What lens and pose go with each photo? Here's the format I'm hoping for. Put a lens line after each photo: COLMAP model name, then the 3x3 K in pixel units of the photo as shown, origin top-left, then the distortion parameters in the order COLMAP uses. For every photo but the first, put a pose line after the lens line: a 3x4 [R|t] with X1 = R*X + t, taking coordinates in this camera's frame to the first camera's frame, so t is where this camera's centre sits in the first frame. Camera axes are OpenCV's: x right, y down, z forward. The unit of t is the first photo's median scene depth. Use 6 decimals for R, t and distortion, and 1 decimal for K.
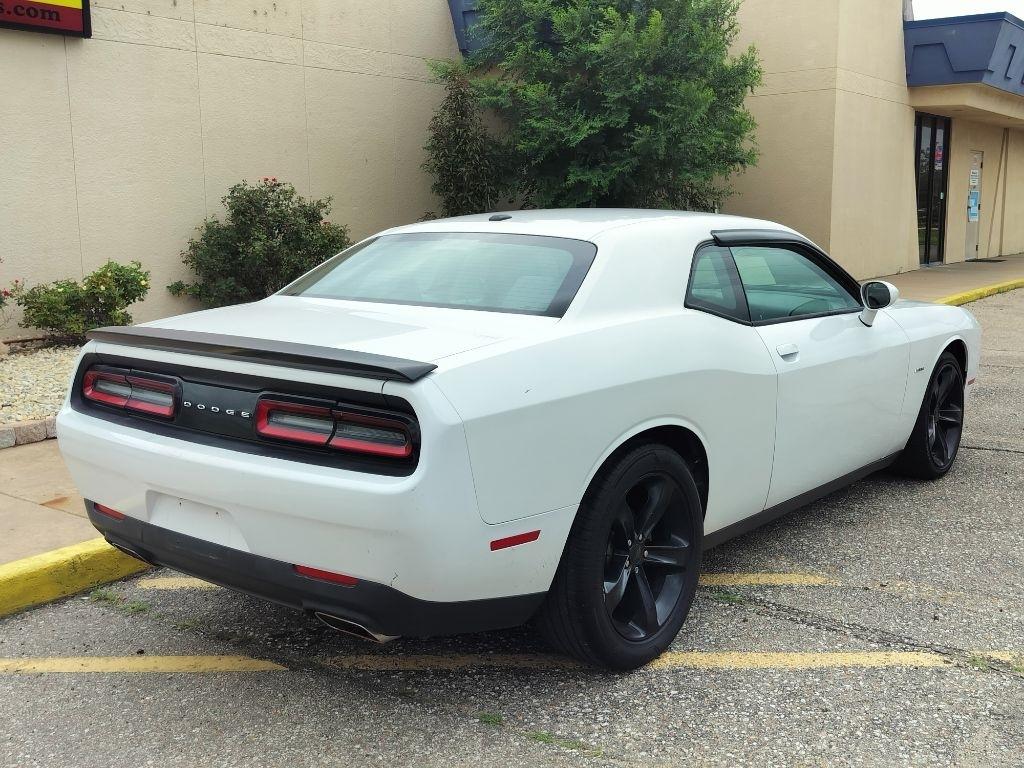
lens RADIAL K [[1105.3, 0, 512.1], [0, 1105.3, 382.8], [0, 0, 1]] dist [0.091309, -0.162626]
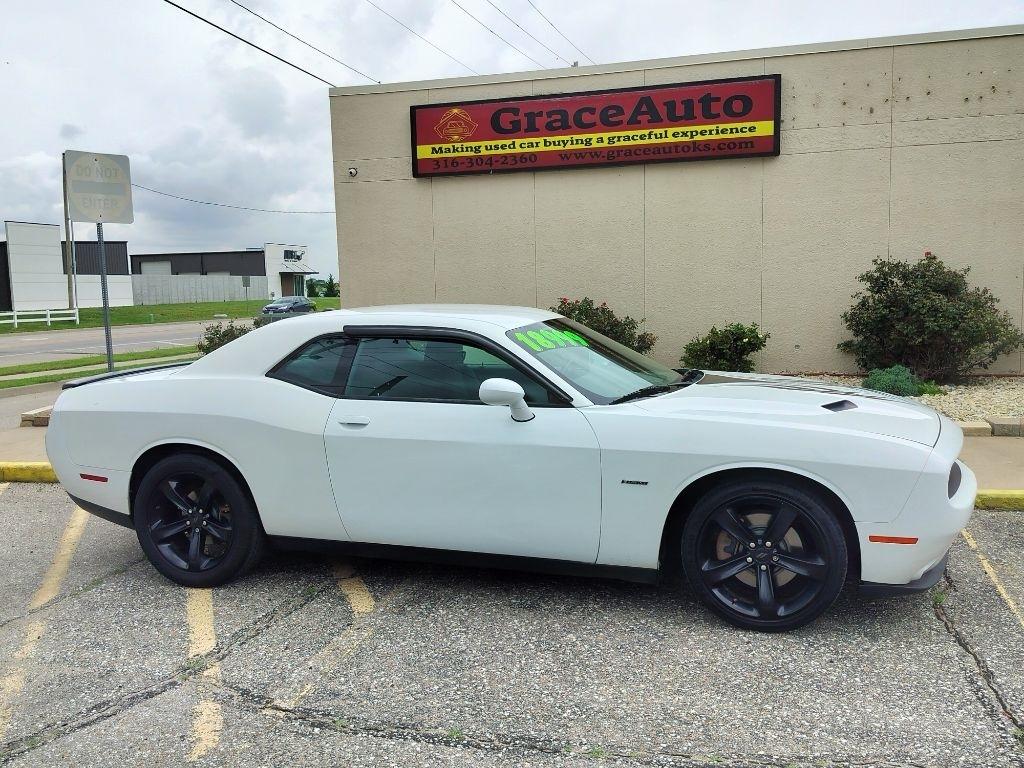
lens RADIAL K [[898.6, 0, 510.8], [0, 898.6, 384.2], [0, 0, 1]] dist [0.086030, -0.135904]
pose [[0.350123, 0.106750, -0.930601, 1.245274], [-0.124487, 0.989975, 0.066725, -0.159412], [0.928395, 0.092486, 0.359902, 0.769282]]
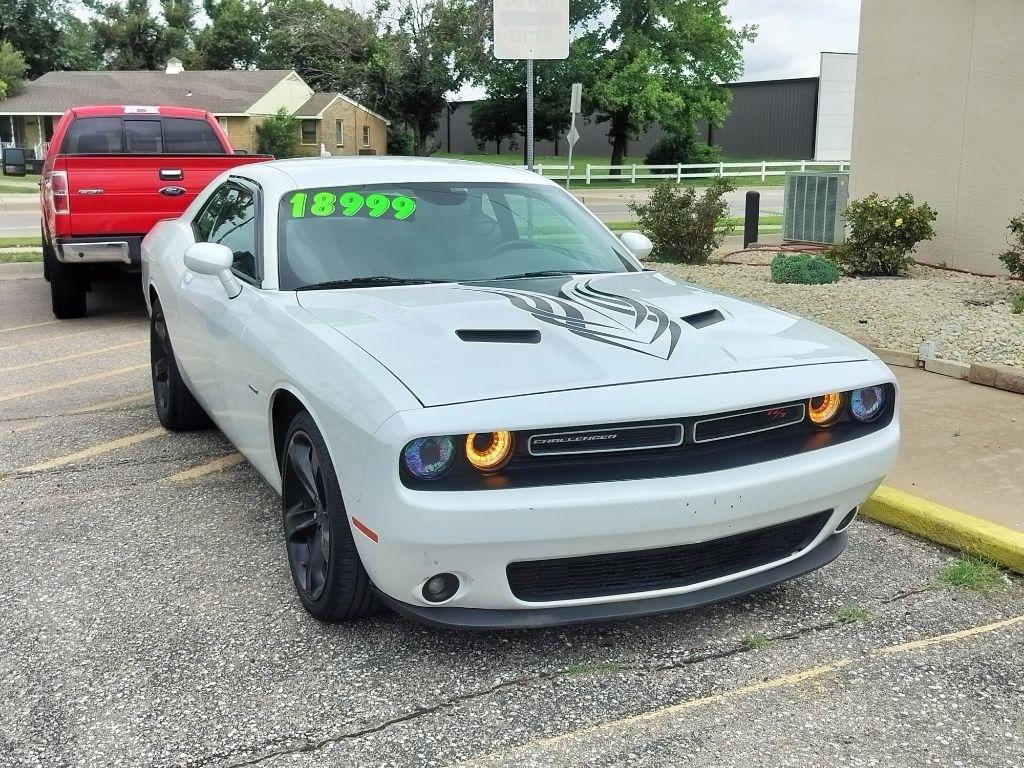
lens RADIAL K [[1147.8, 0, 510.5], [0, 1147.8, 396.9], [0, 0, 1]] dist [0.101274, -0.192950]
pose [[-0.444184, 0.202747, -0.872693, 1.169096], [-0.136908, 0.947259, 0.289754, -0.307104], [0.885413, 0.248183, -0.393000, 1.777282]]
